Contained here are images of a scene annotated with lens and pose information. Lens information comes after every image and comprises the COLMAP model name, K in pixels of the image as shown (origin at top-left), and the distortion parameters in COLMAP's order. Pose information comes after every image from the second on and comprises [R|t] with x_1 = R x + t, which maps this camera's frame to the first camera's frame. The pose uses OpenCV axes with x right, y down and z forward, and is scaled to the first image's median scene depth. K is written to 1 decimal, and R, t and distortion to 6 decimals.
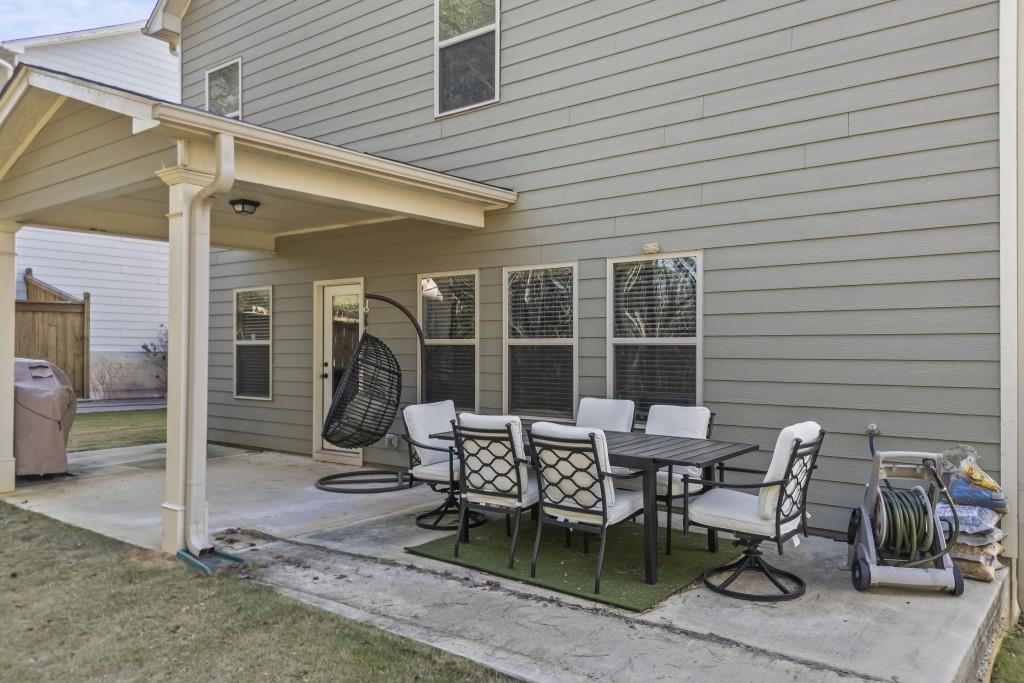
lens RADIAL K [[746.8, 0, 511.1], [0, 746.8, 343.7], [0, 0, 1]] dist [-0.000619, 0.000051]
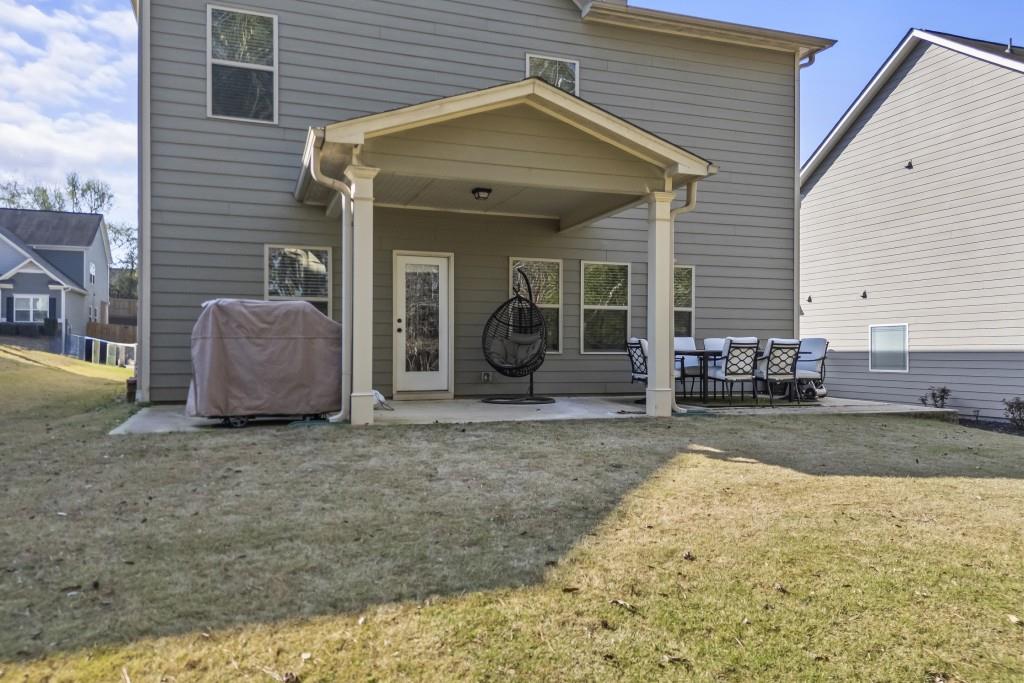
lens RADIAL K [[746.8, 0, 511.1], [0, 746.8, 343.7], [0, 0, 1]] dist [-0.000619, 0.000051]
pose [[0.541225, 0.007927, 0.840840, -1.404178], [-0.009453, 0.999950, -0.003342, 0.081455], [-0.840824, -0.006140, 0.541273, 0.252023]]
